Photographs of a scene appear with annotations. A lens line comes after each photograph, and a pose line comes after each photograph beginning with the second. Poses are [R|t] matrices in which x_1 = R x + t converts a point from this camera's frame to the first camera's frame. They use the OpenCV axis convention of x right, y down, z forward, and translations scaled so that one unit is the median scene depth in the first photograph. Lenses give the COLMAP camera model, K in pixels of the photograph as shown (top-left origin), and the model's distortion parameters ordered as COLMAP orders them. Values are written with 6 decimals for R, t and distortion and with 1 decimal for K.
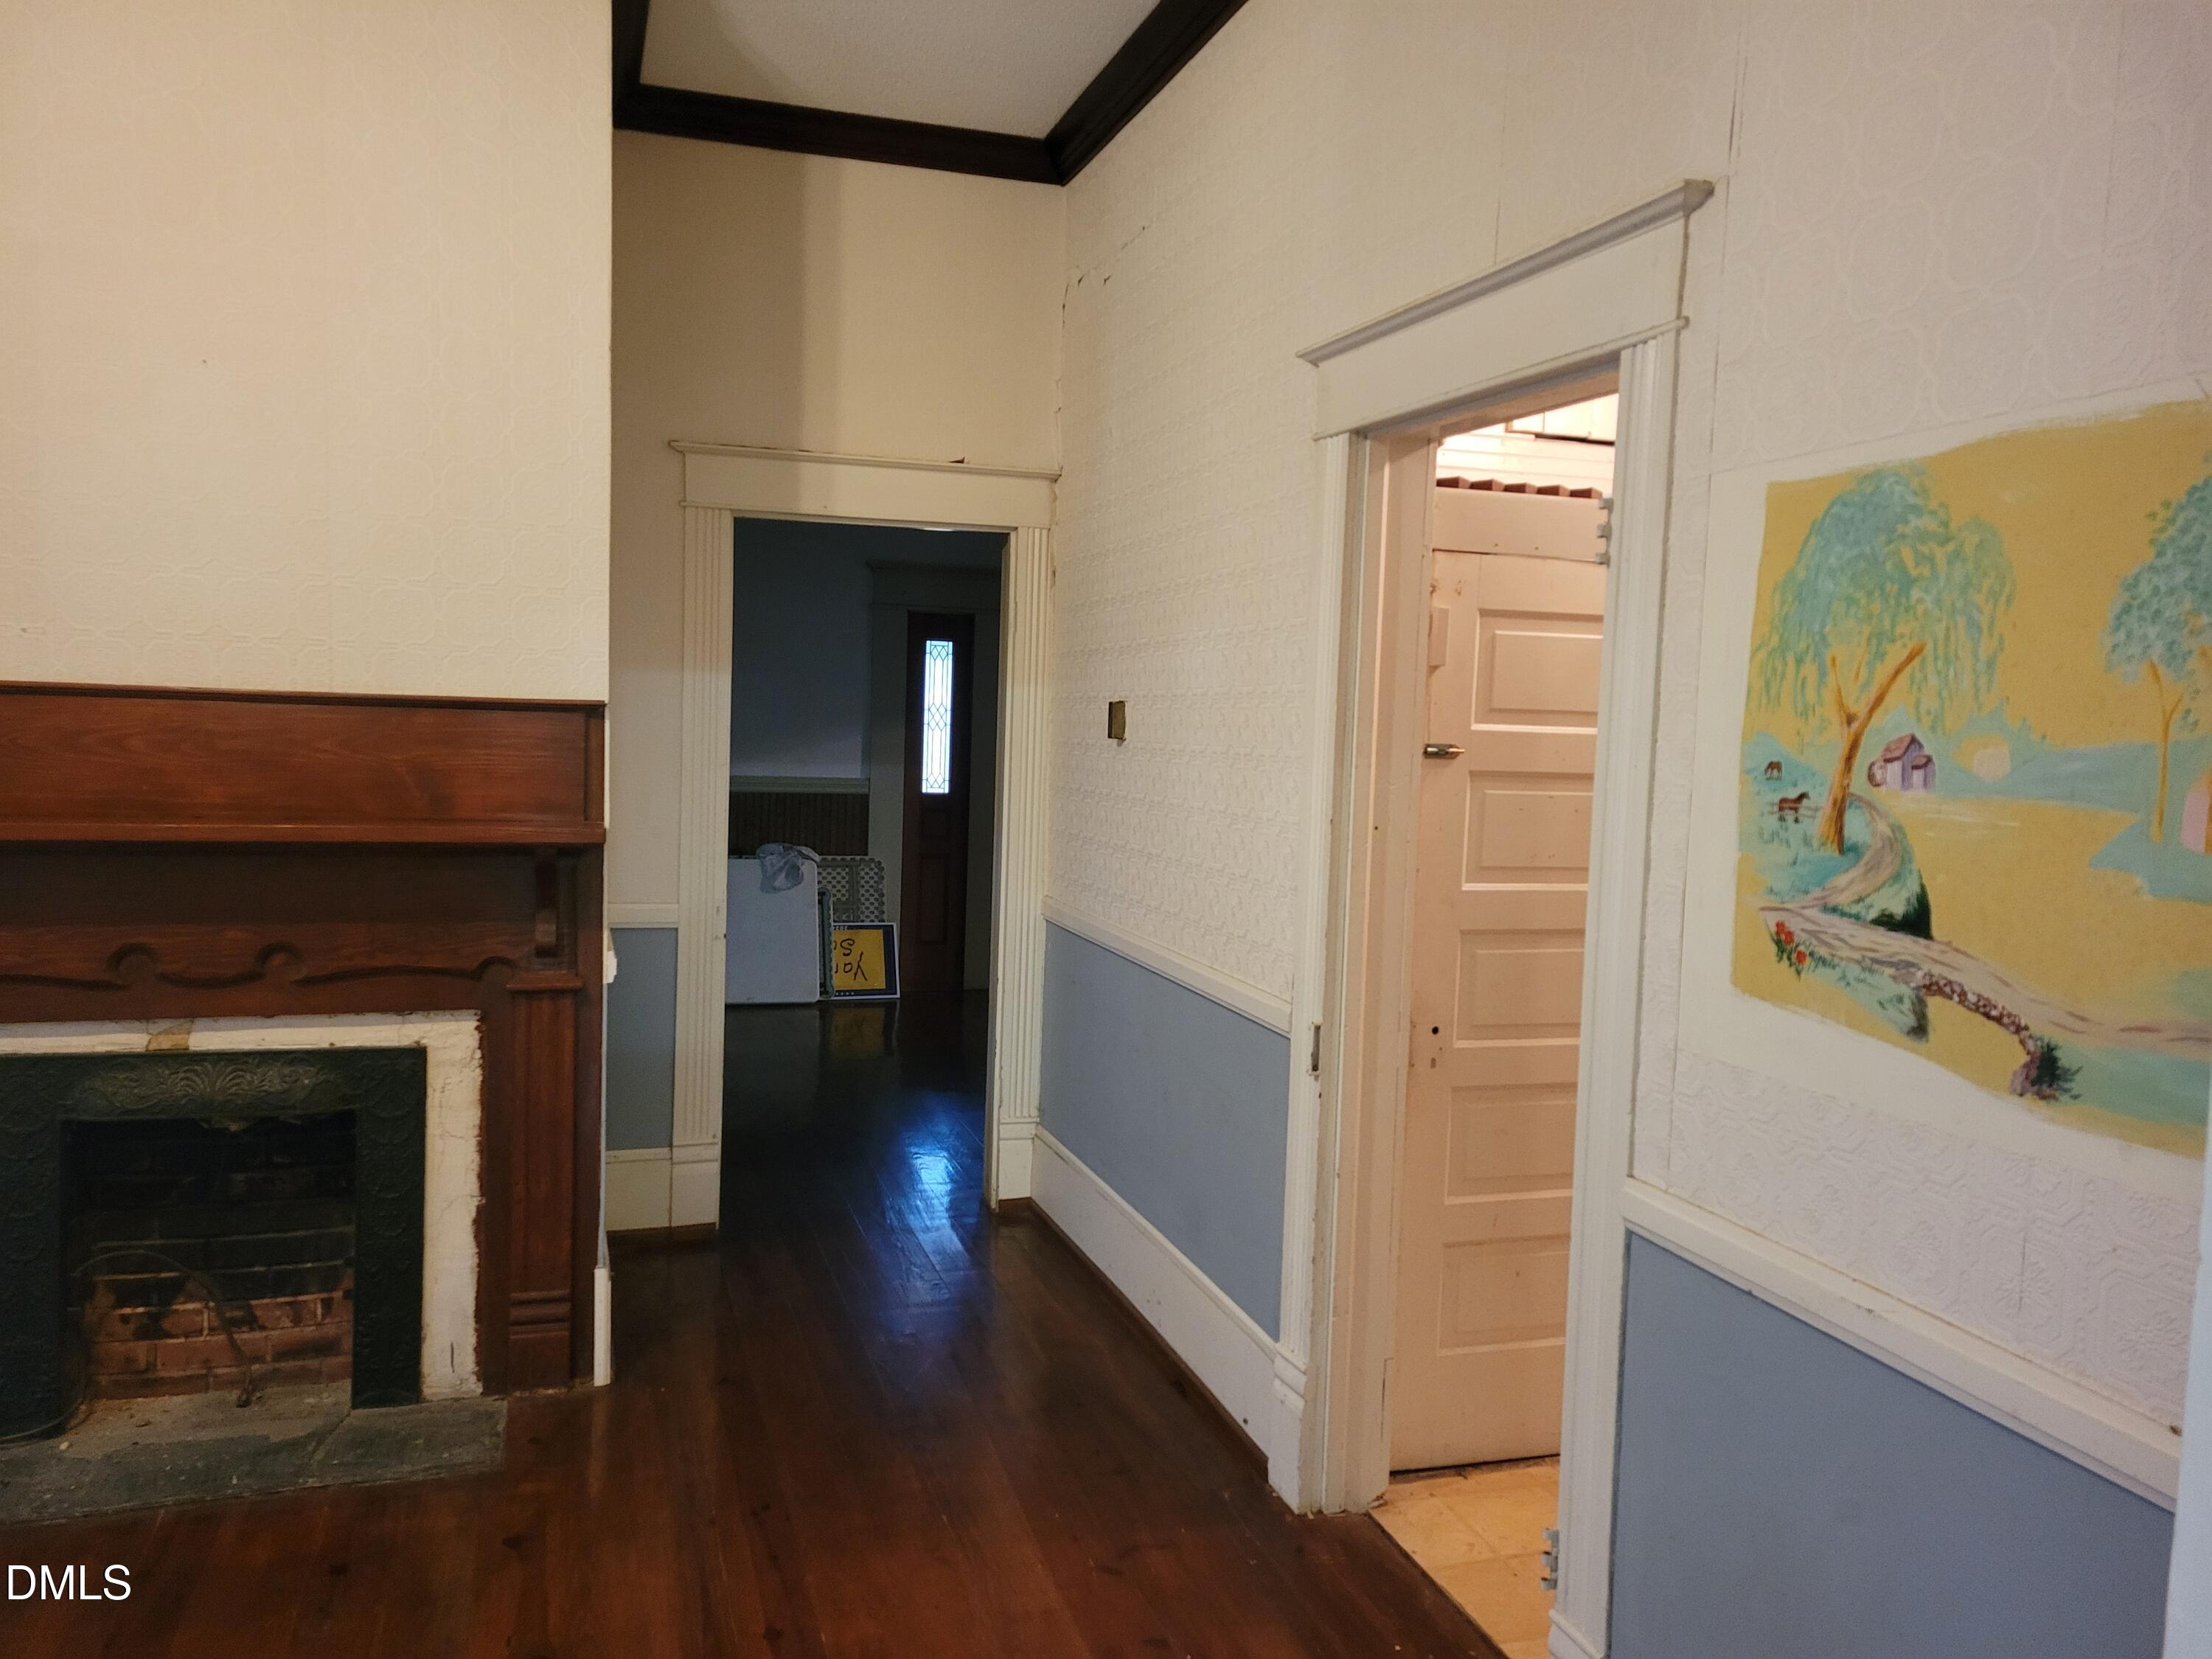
lens RADIAL K [[1646.1, 0, 1104.6], [0, 1646.1, 829.8], [0, 0, 1]] dist [0.055152, -0.031680]
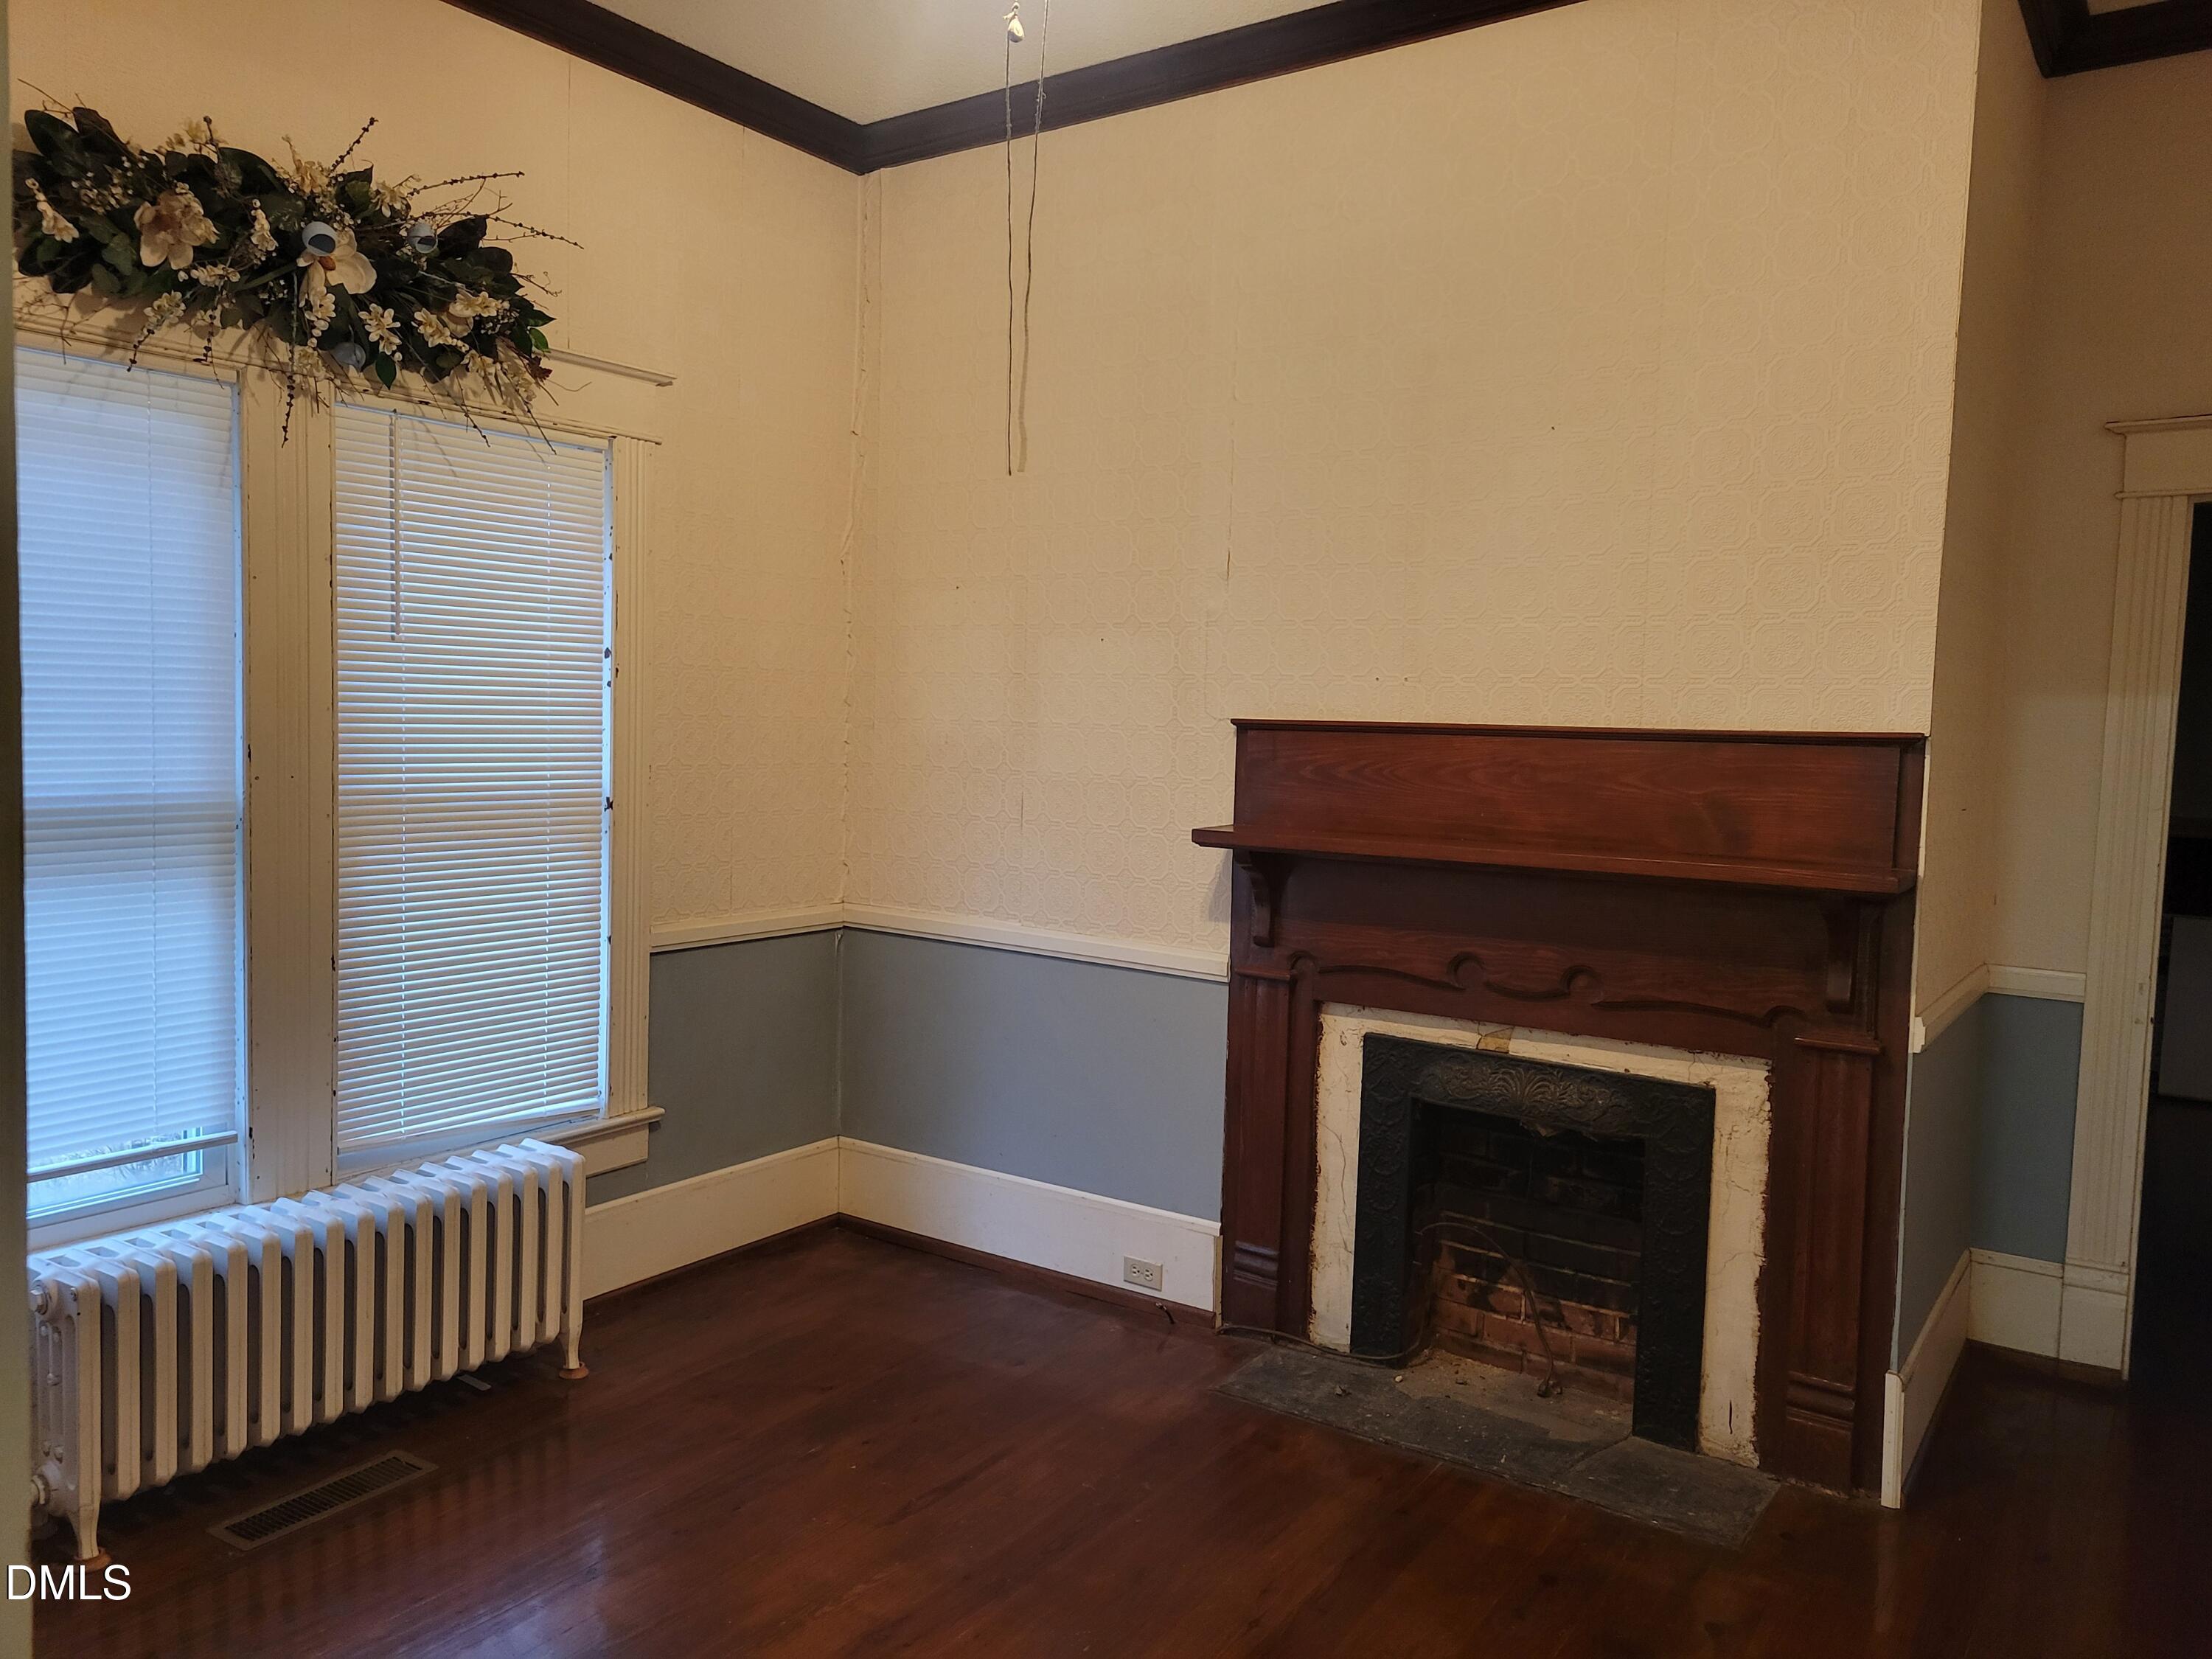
lens RADIAL K [[1646.1, 0, 1099.5], [0, 1646.1, 814.6], [0, 0, 1]] dist [0.055152, -0.031680]
pose [[0.599351, 0.031778, -0.799855, 0.151380], [-0.055949, 0.998431, -0.002256, -0.008006], [0.798529, 0.046104, 0.600189, 0.119246]]
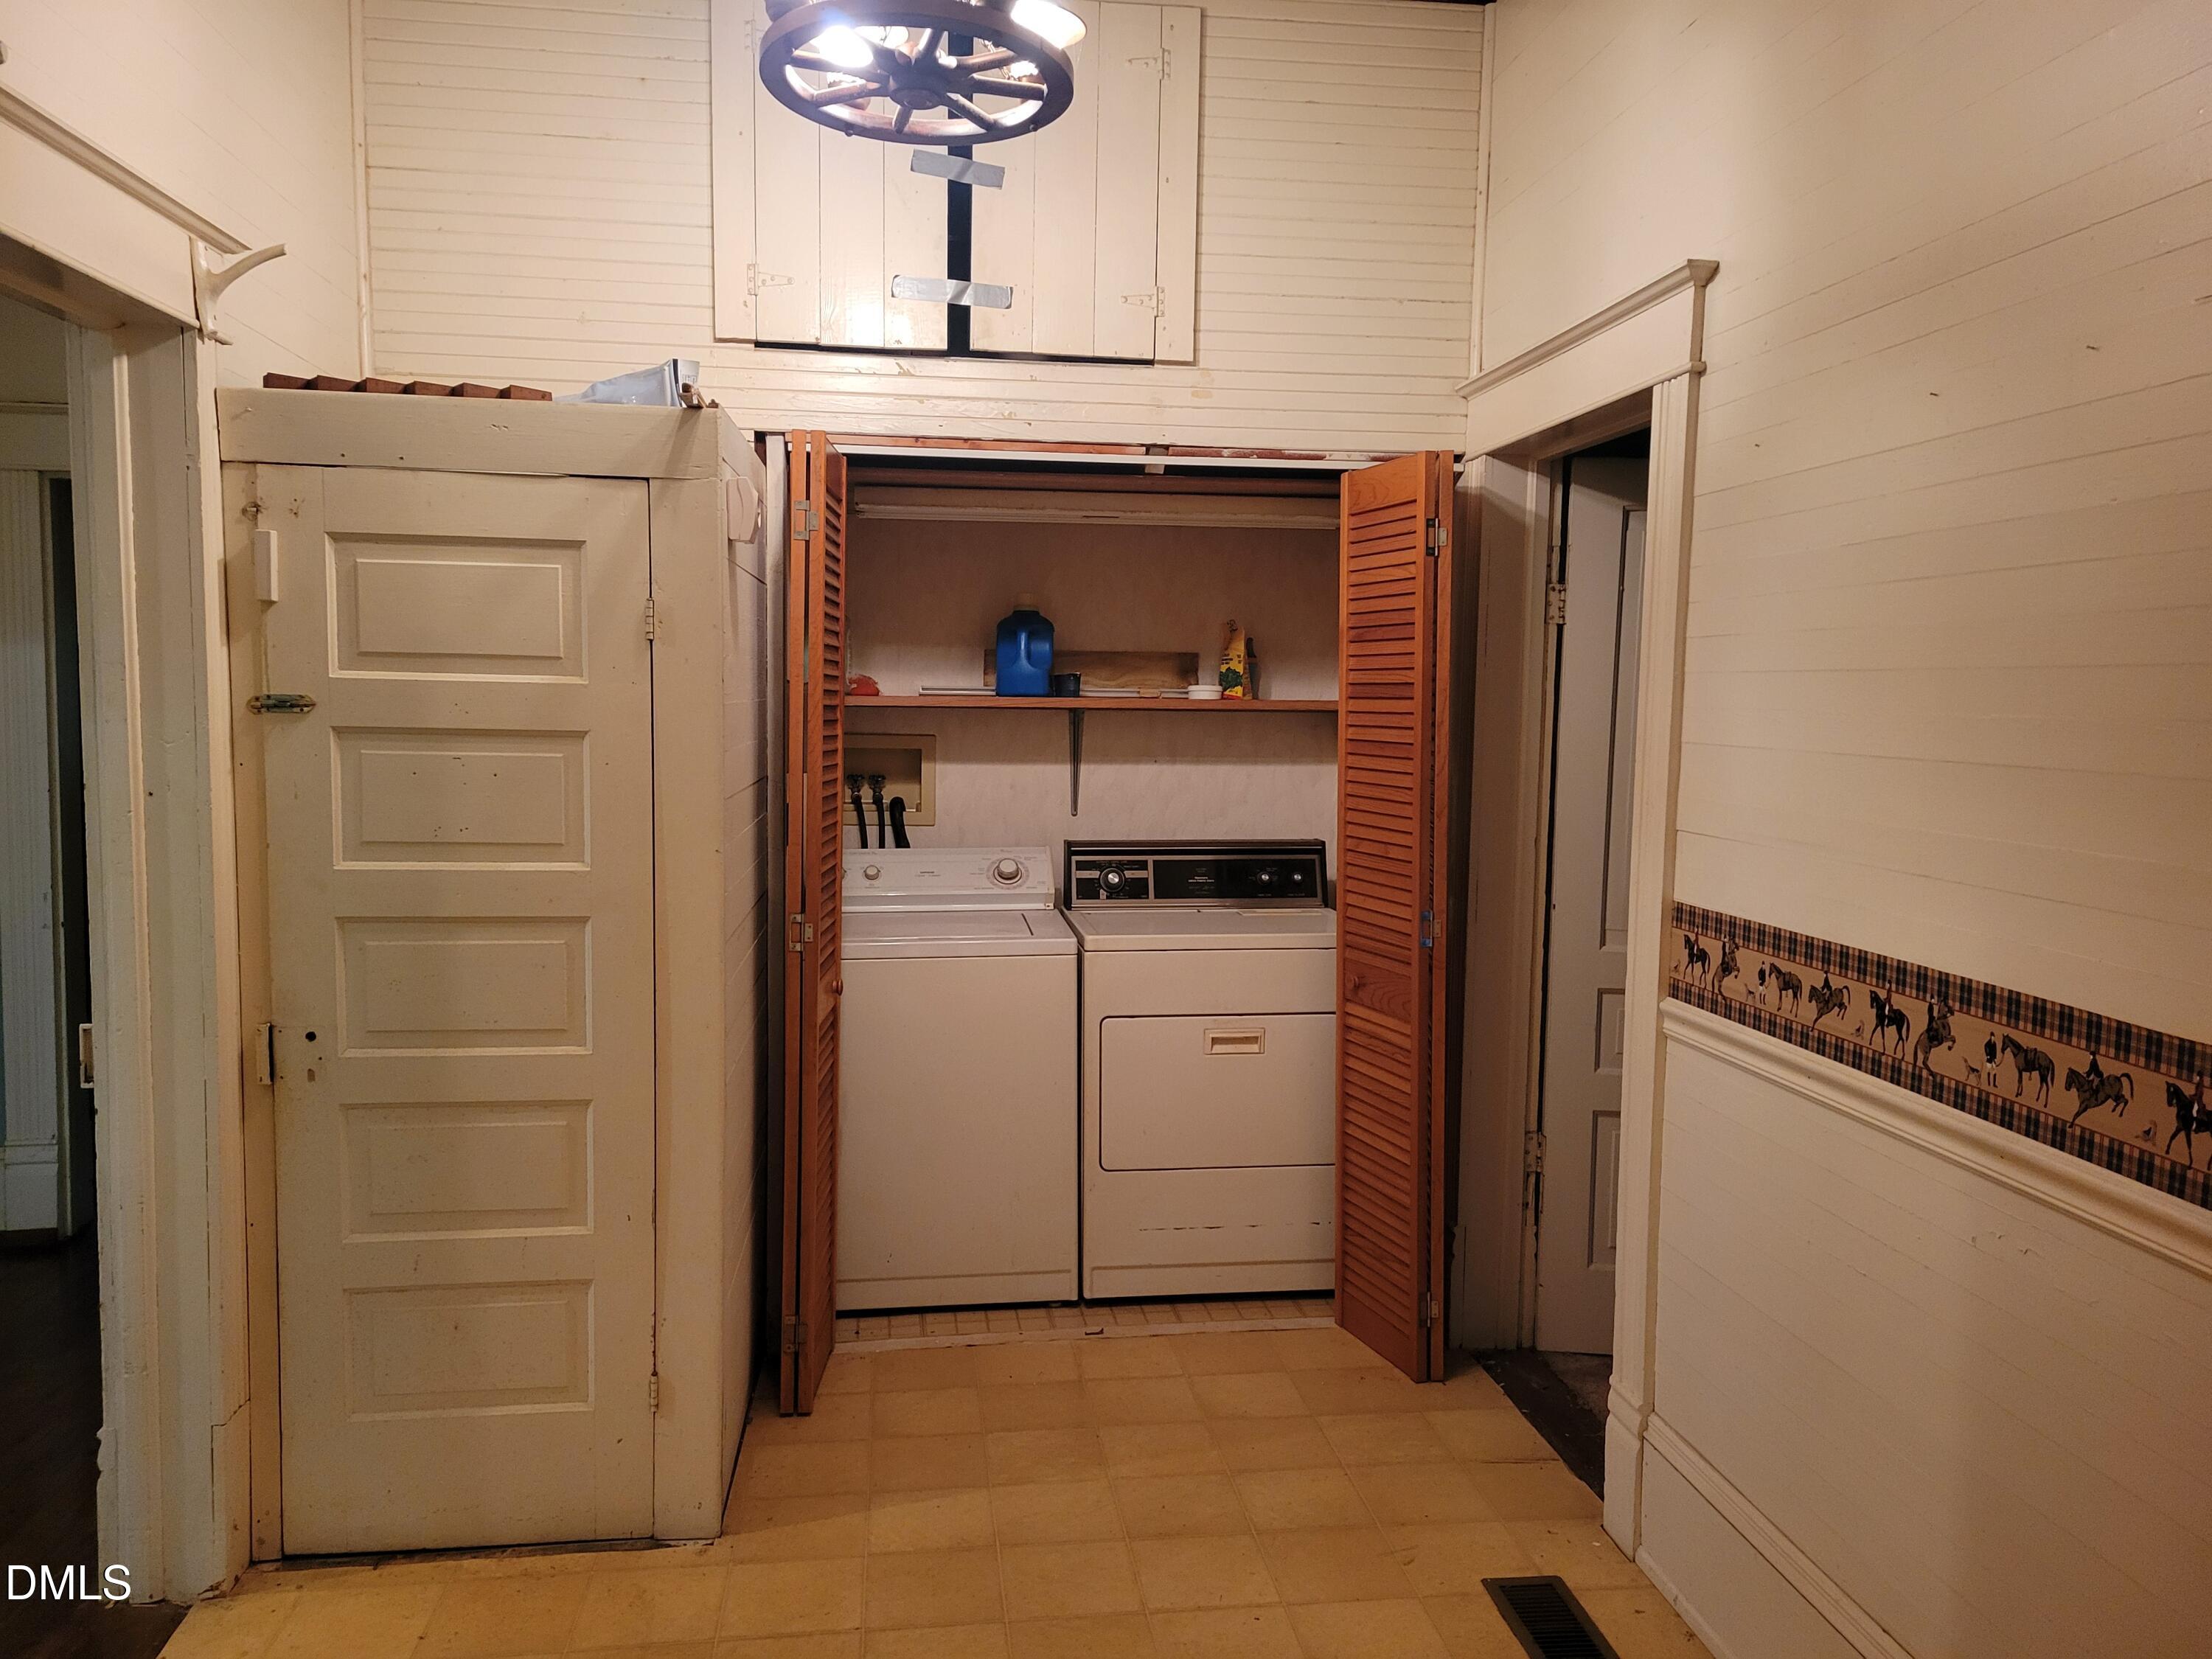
lens RADIAL K [[1646.1, 0, 1108.8], [0, 1646.1, 834.9], [0, 0, 1]] dist [0.055152, -0.031680]
pose [[0.980727, -0.005261, -0.195314, 0.715394], [0.005320, 0.999986, -0.000221, 0.019927], [0.195312, -0.000823, 0.980741, 0.231670]]
